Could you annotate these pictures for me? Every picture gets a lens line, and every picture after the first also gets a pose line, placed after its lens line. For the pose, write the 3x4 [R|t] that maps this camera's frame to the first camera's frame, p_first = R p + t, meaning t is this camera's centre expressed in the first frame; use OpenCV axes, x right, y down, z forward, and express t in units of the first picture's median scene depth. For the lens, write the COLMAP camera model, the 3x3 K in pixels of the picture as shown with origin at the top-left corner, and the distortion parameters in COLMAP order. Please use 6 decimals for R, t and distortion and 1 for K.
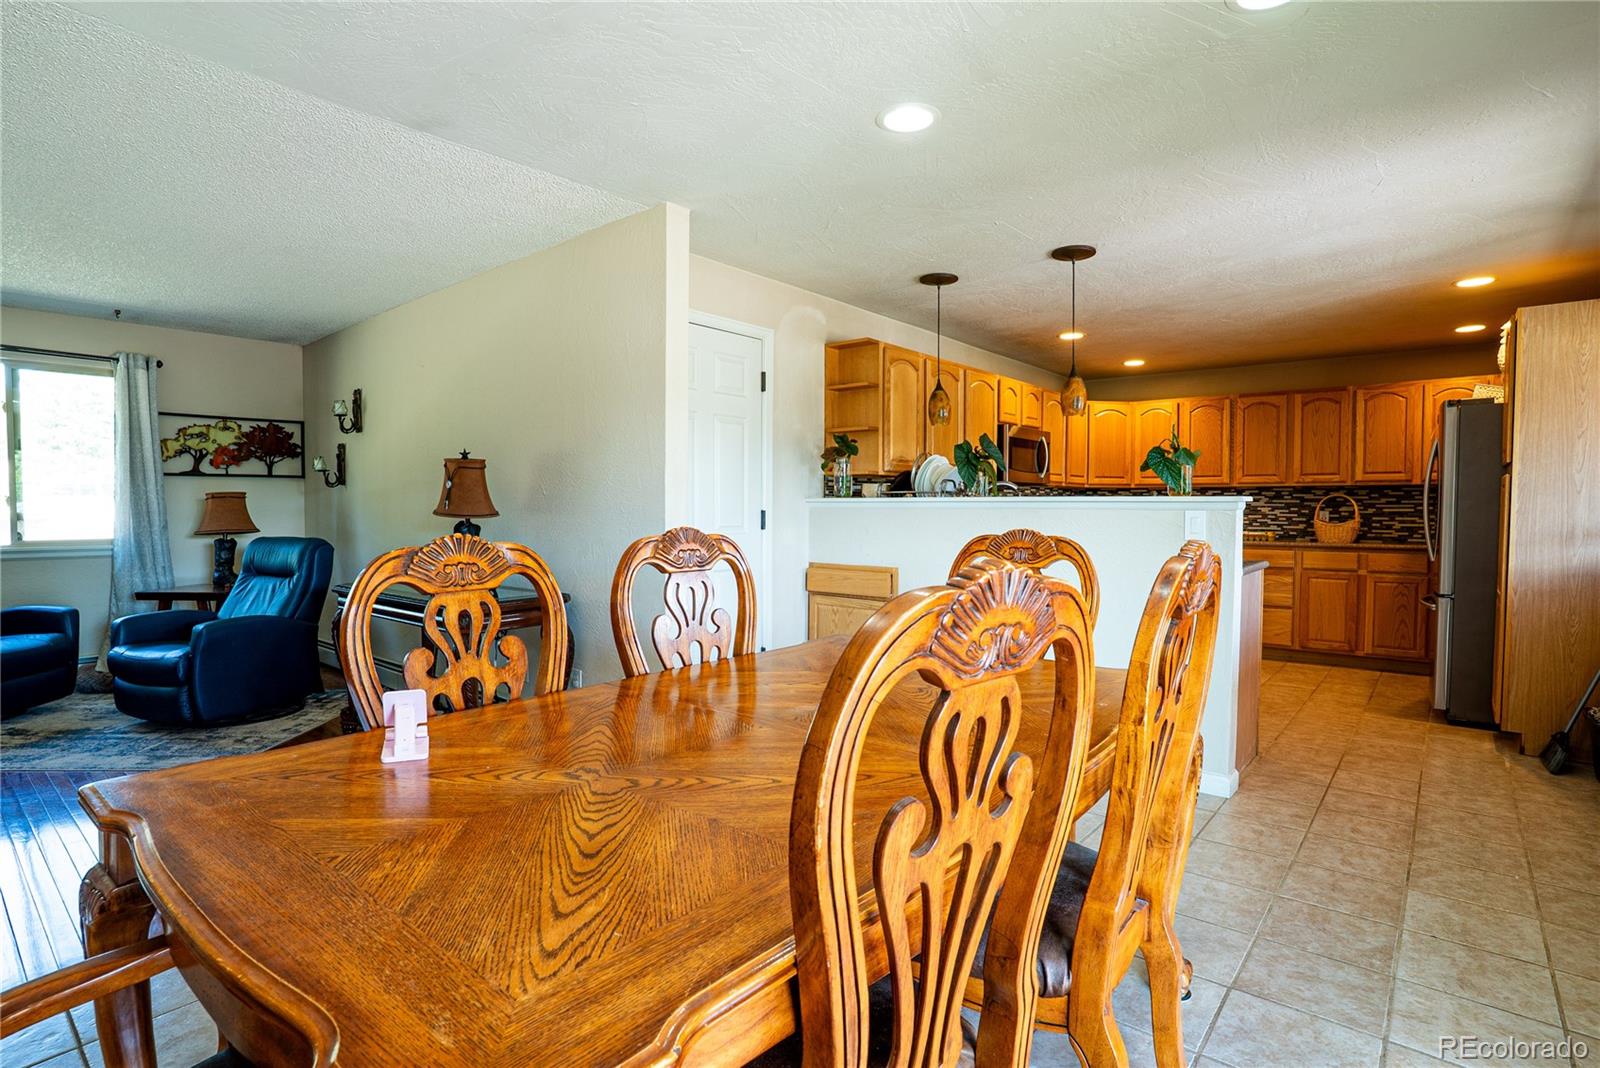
lens RADIAL K [[795.0, 0, 801.1], [0, 795.0, 531.7], [0, 0, 1]] dist [-0.077203, 0.035416]
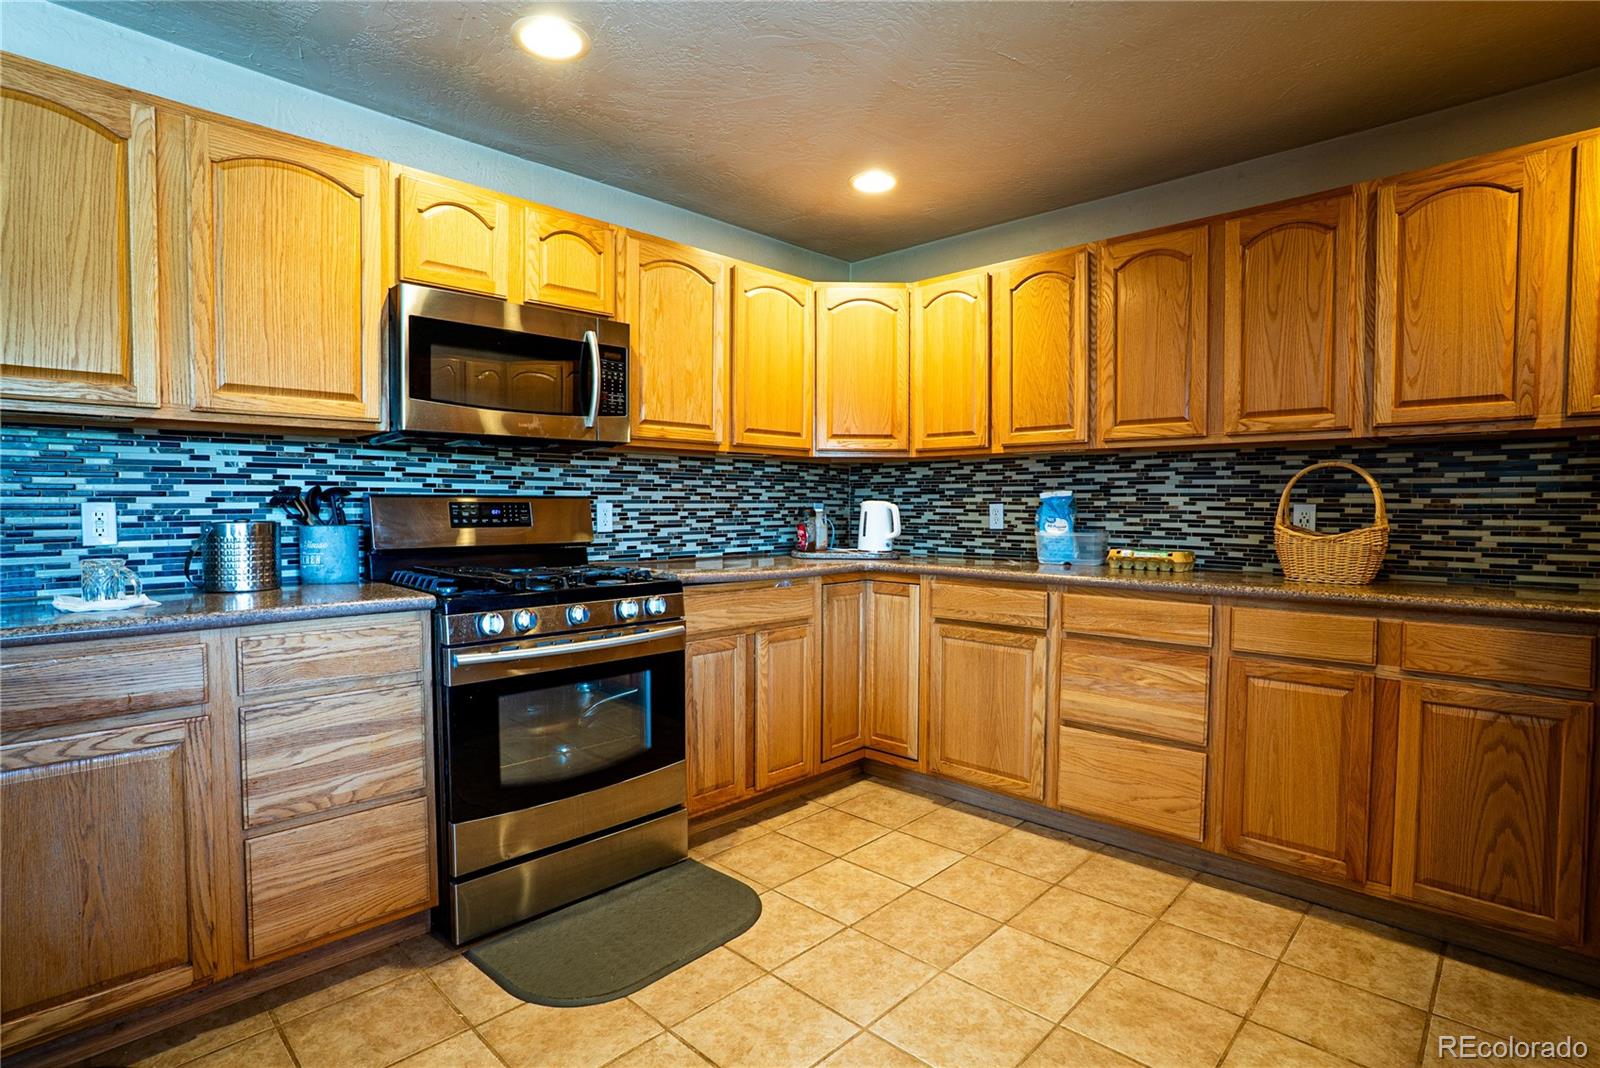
lens RADIAL K [[795.0, 0, 801.1], [0, 795.0, 531.7], [0, 0, 1]] dist [-0.077203, 0.035416]
pose [[0.998169, 0.000892, -0.060477, 0.449426], [-0.000634, 0.999991, 0.004292, -0.013899], [0.060480, -0.004246, 0.998160, 0.589562]]
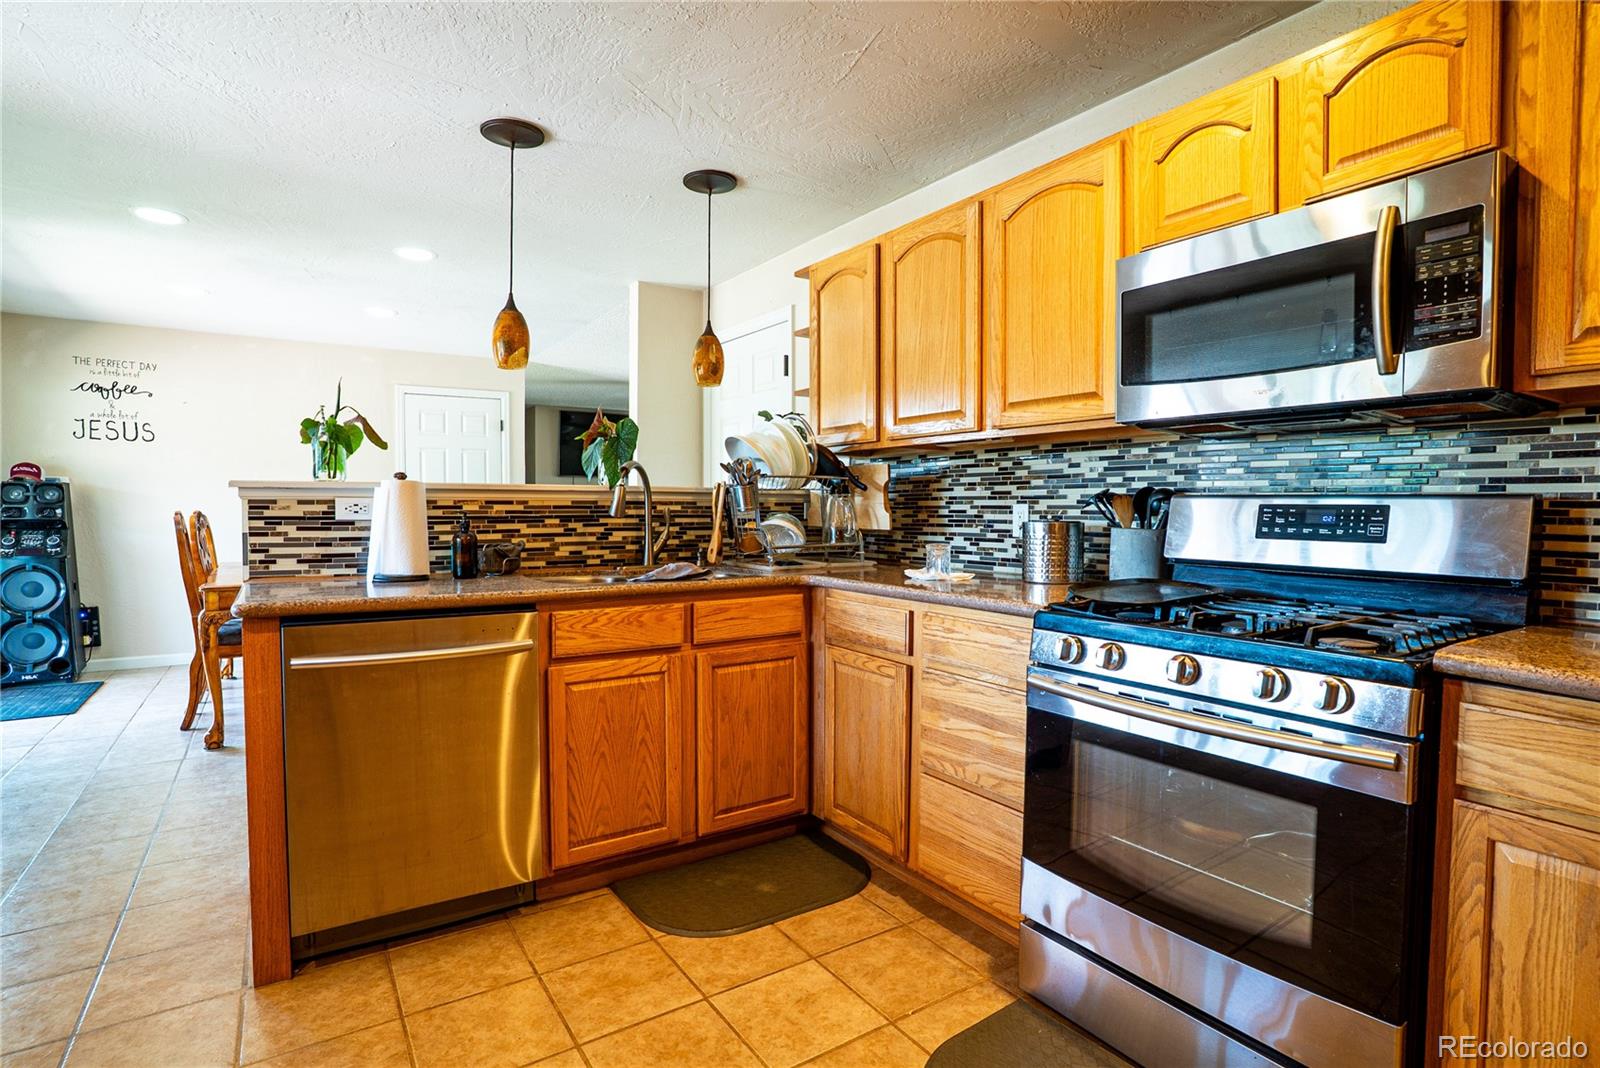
lens RADIAL K [[795.0, 0, 801.1], [0, 795.0, 531.7], [0, 0, 1]] dist [-0.077203, 0.035416]
pose [[-0.275740, 0.029327, -0.960785, 0.595402], [-0.033128, 0.998651, 0.039991, -0.023266], [0.960661, 0.042856, -0.274396, 0.909031]]
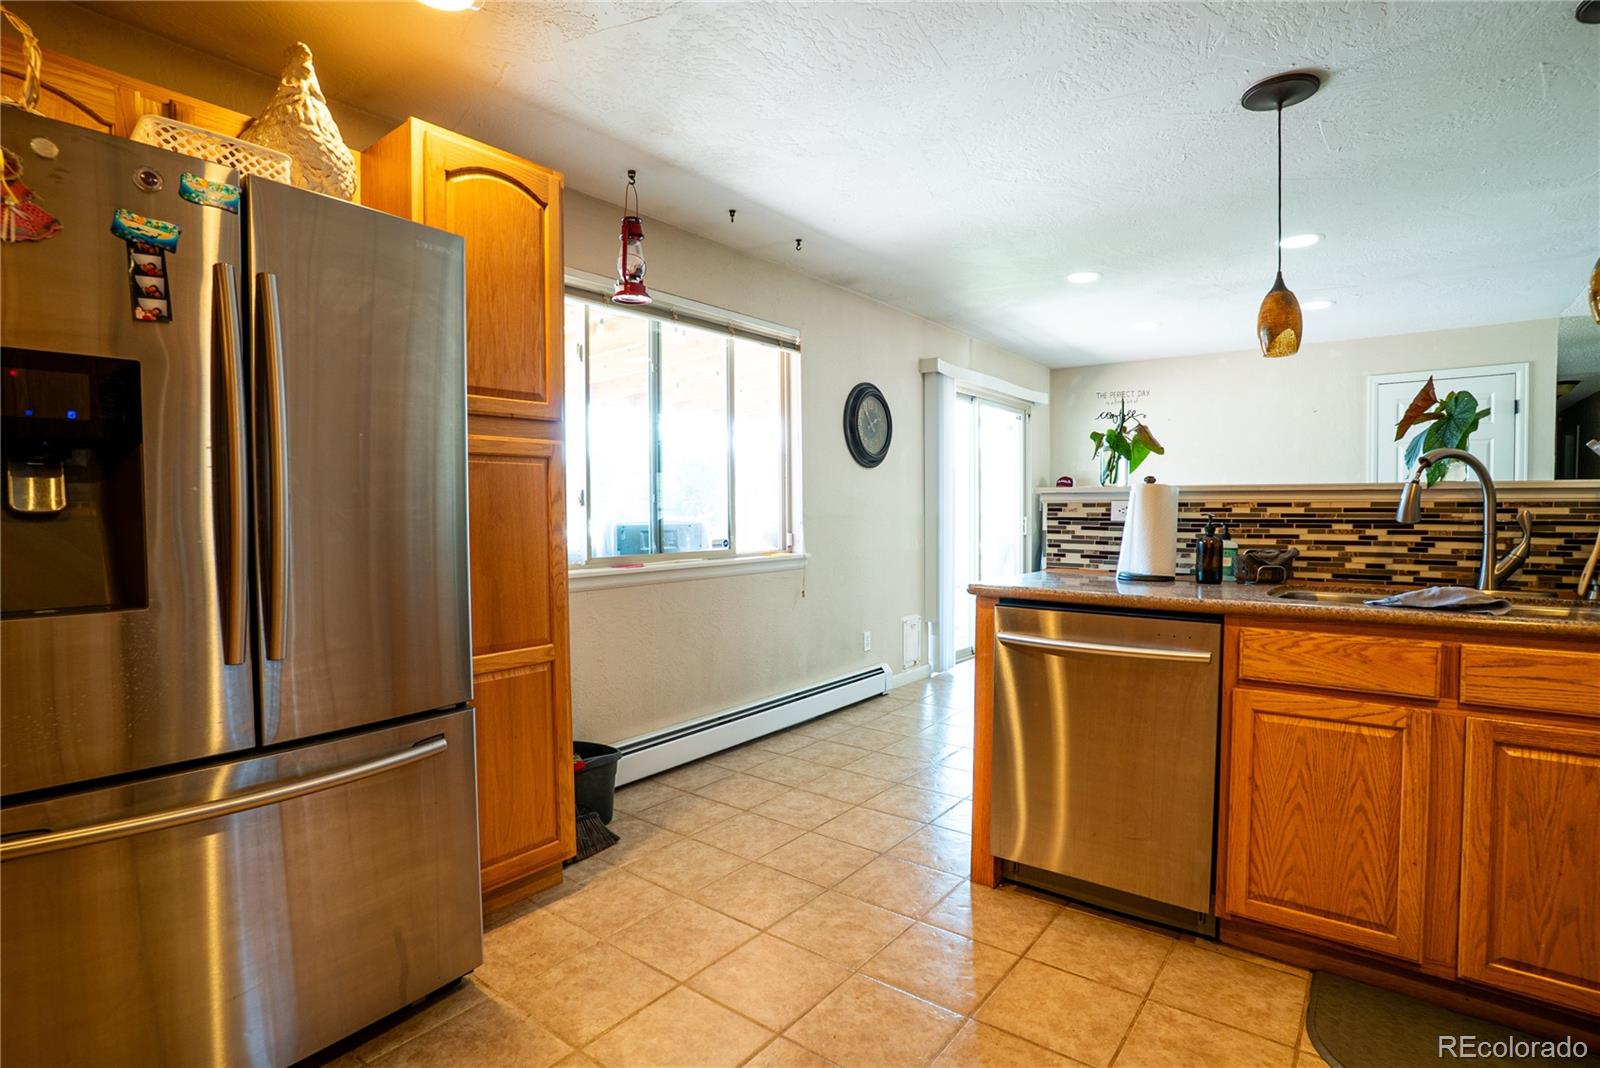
lens RADIAL K [[795.0, 0, 801.1], [0, 795.0, 531.7], [0, 0, 1]] dist [-0.077203, 0.035416]
pose [[-0.998855, 0.001690, -0.047802, 0.474640], [-0.001207, 0.998166, 0.060523, -0.026335], [0.047817, 0.060512, -0.997022, 1.010241]]
